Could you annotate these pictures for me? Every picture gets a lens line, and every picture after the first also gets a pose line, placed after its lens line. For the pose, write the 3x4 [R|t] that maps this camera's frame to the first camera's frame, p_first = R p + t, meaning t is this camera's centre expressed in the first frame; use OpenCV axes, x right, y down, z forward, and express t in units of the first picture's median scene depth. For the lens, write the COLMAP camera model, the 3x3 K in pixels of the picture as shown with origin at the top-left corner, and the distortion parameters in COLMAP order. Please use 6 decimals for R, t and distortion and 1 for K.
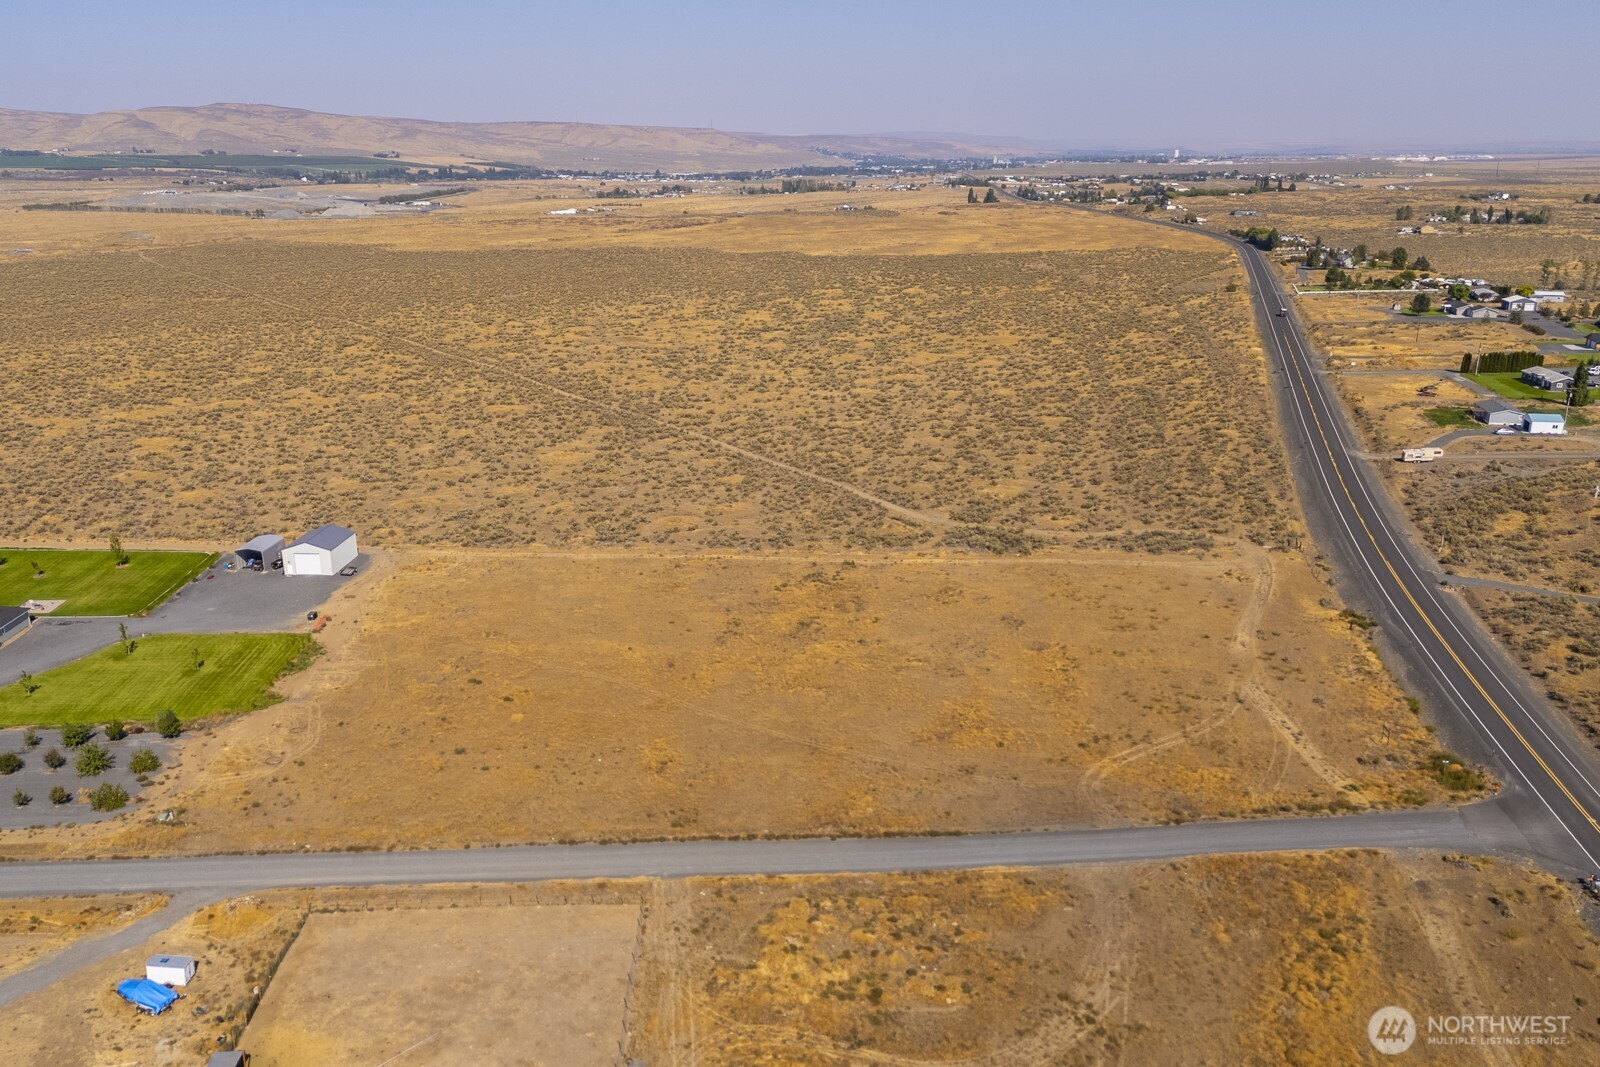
lens RADIAL K [[1257.3, 0, 783.6], [0, 1257.3, 532.6], [0, 0, 1]] dist [0.081853, -0.075620]
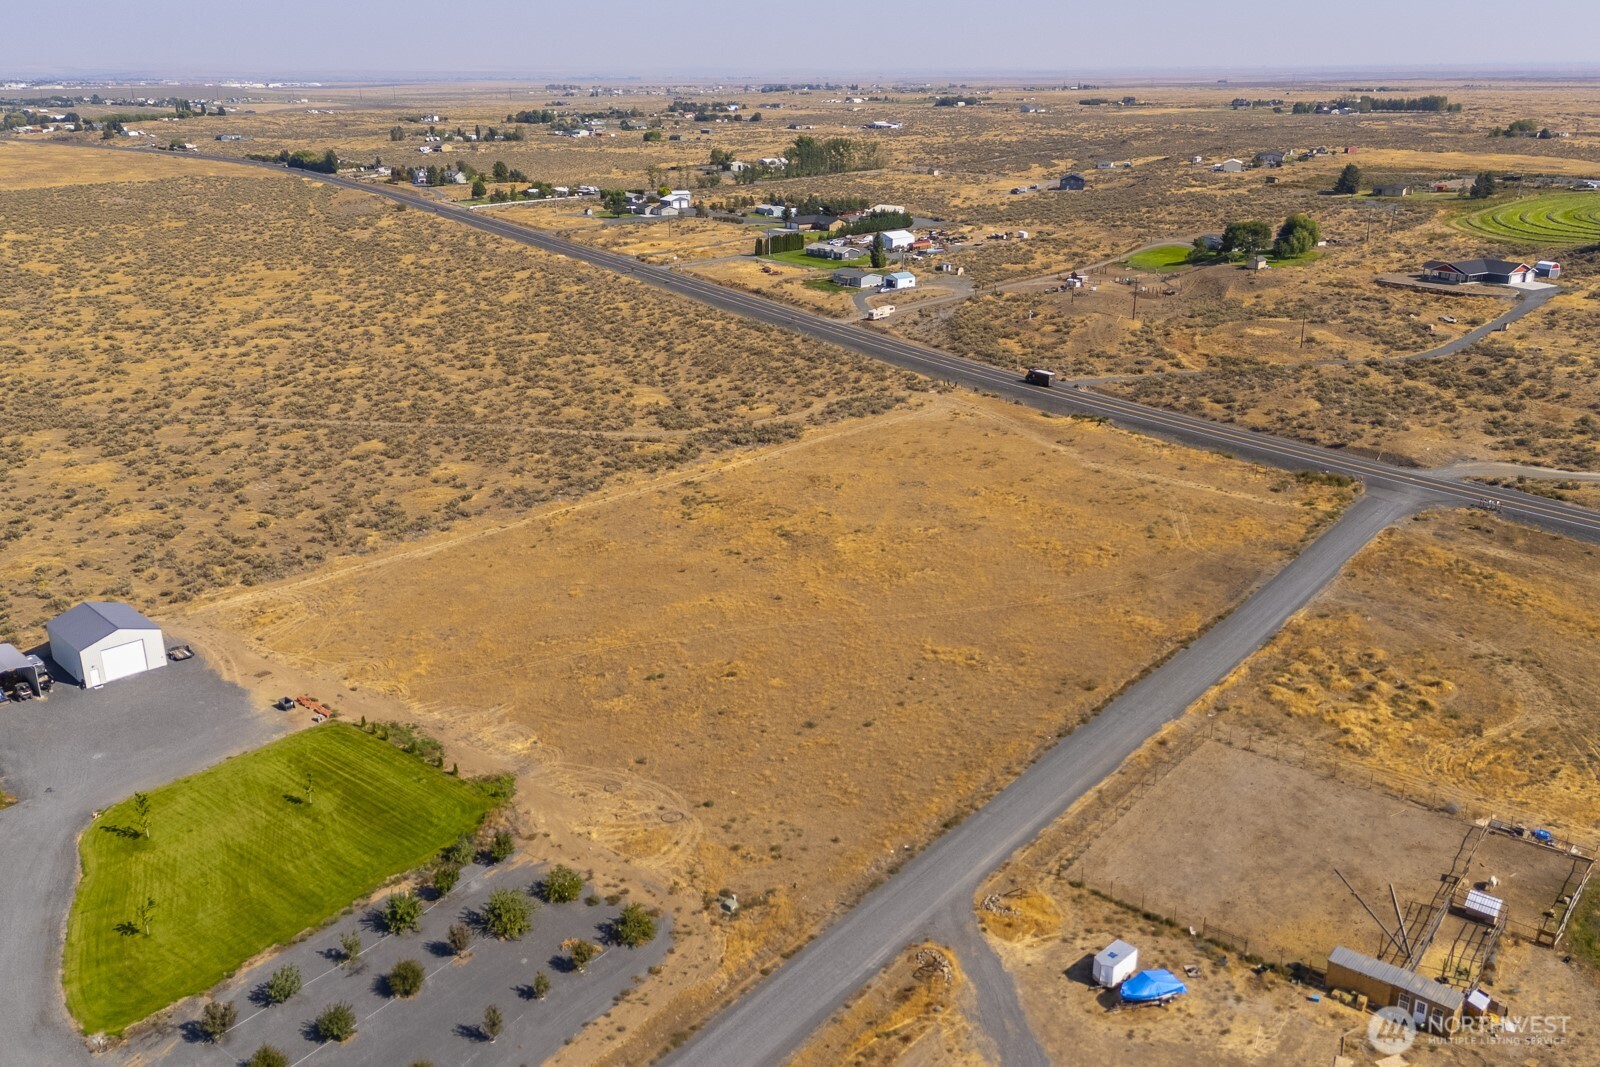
lens RADIAL K [[1289.0, 0, 825.5], [0, 1289.0, 531.1], [0, 0, 1]] dist [0.095689, -0.124027]
pose [[0.657417, -0.249376, 0.711066, -0.051613], [0.218885, 0.966160, 0.136468, -0.004490], [-0.721035, 0.065925, 0.689755, 0.023141]]
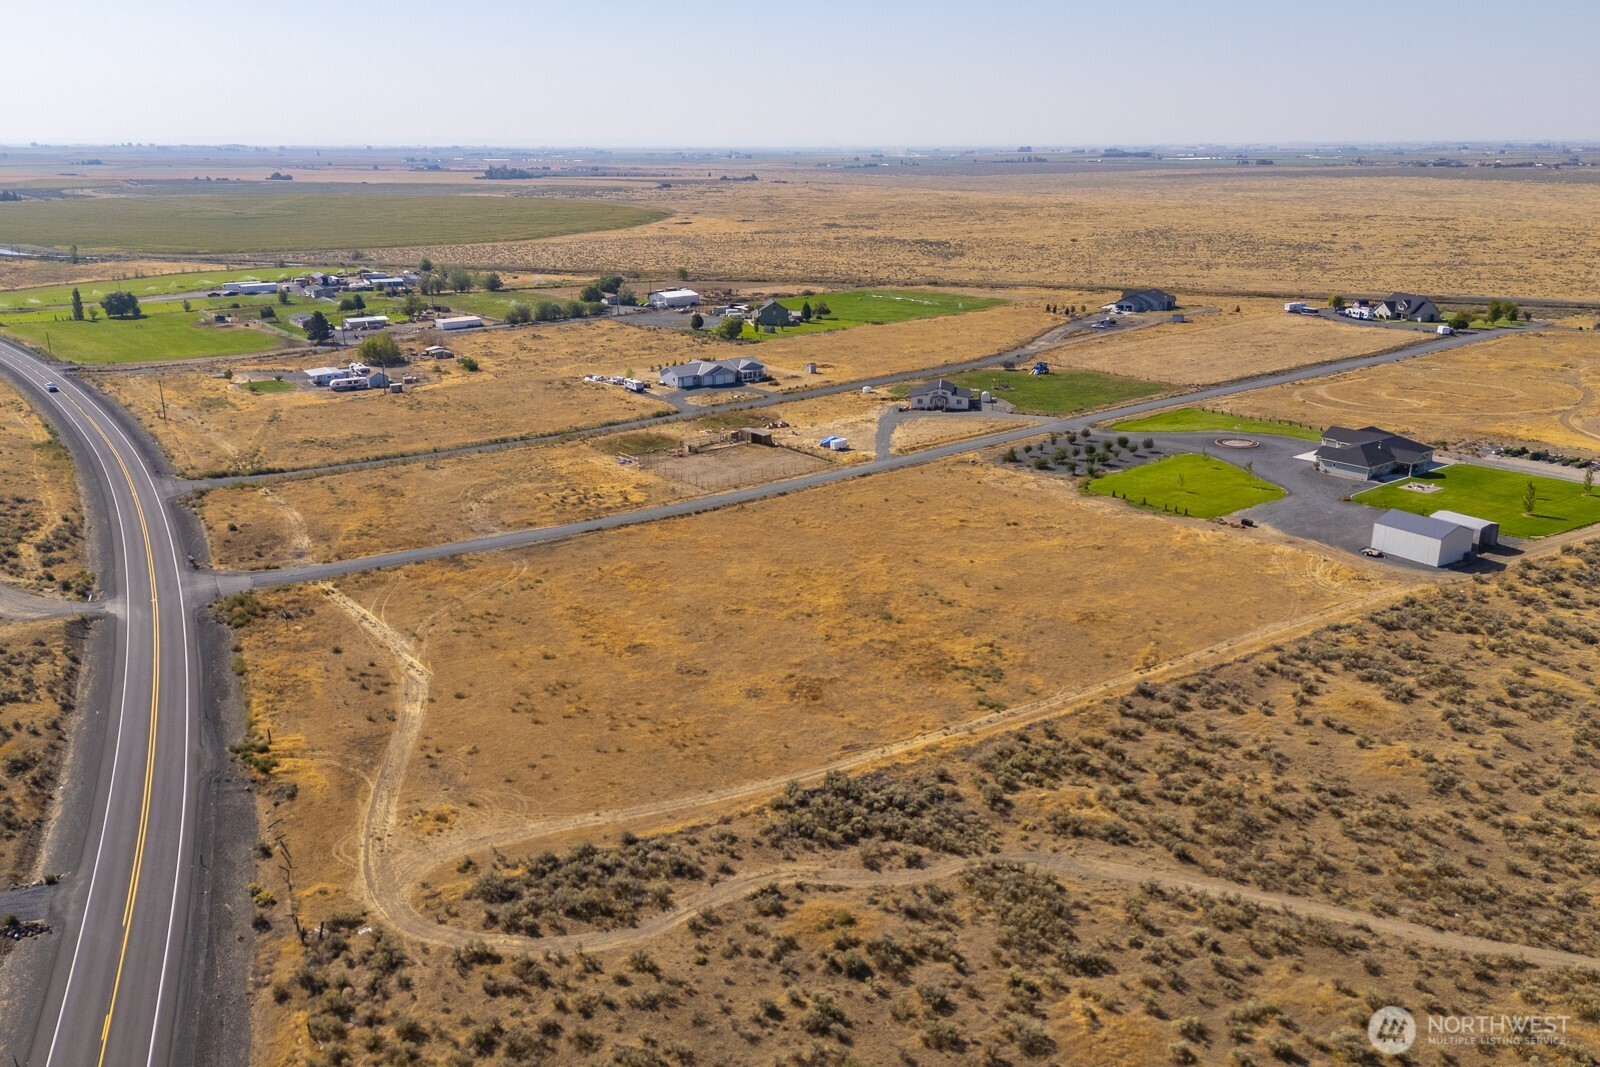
lens RADIAL K [[1298.9, 0, 800.0], [0, 1298.9, 533.5], [0, 0, 1]] dist [0.083070, -0.082293]
pose [[-0.814769, 0.175791, -0.552494, 0.044338], [-0.159491, 0.848206, 0.505083, -0.033985], [0.557418, 0.499644, -0.663055, 0.120553]]
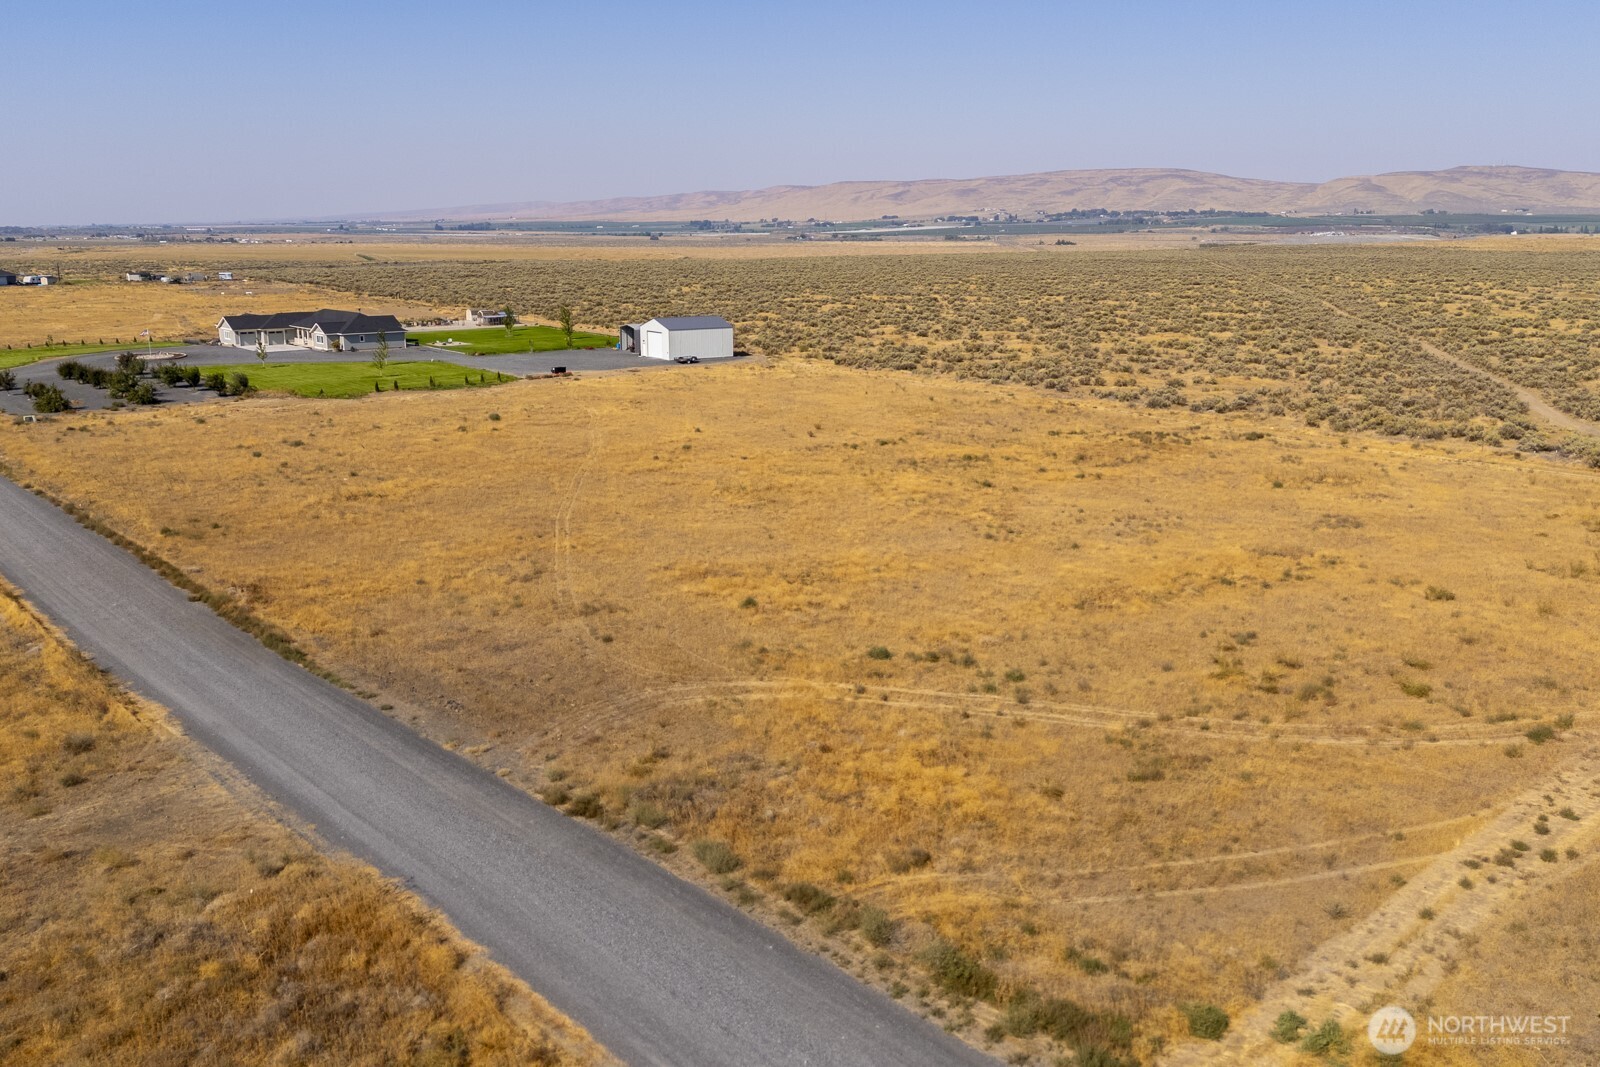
lens RADIAL K [[1255.3, 0, 792.2], [0, 1255.3, 528.8], [0, 0, 1]] dist [0.074193, -0.071688]
pose [[0.634160, 0.183748, -0.751051, 0.030257], [-0.227389, 0.972718, 0.045981, 0.007424], [0.739010, 0.141621, 0.658641, 0.044979]]
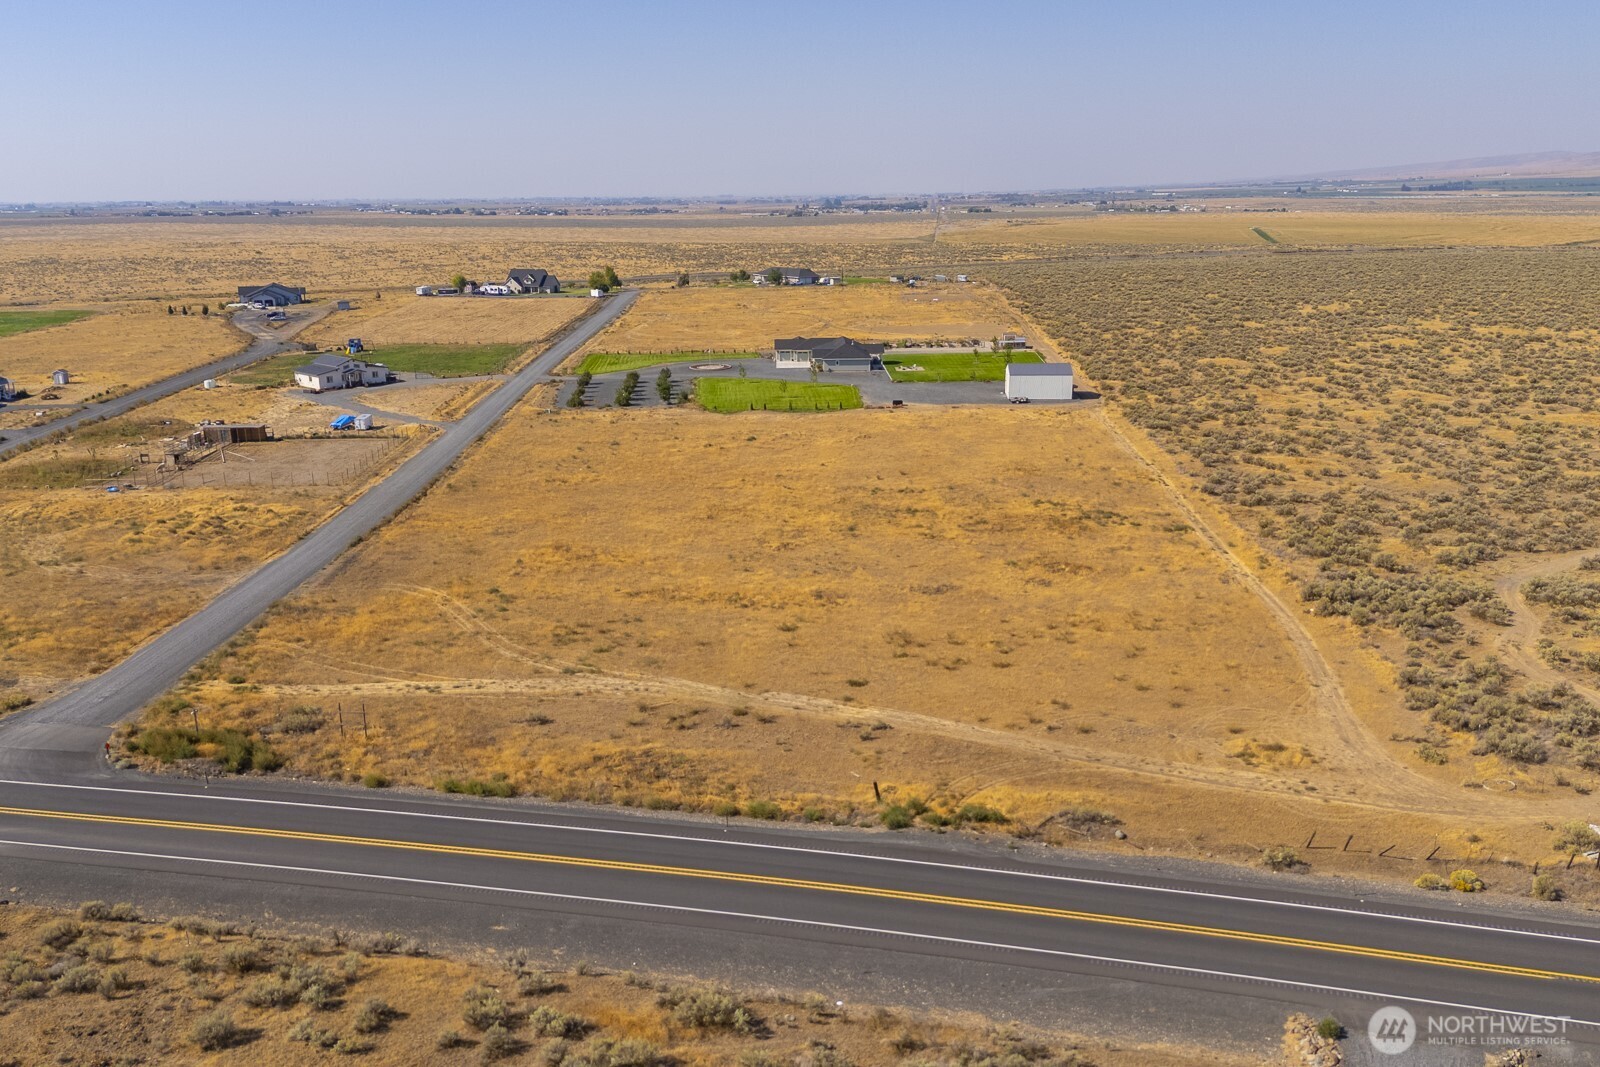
lens RADIAL K [[1279.6, 0, 796.9], [0, 1279.6, 574.7], [0, 0, 1]] dist [0.051882, -0.077284]
pose [[-0.025948, 0.291778, -0.956134, 0.061332], [-0.279411, 0.916219, 0.287180, -0.007719], [0.959821, 0.274606, 0.057752, 0.069725]]
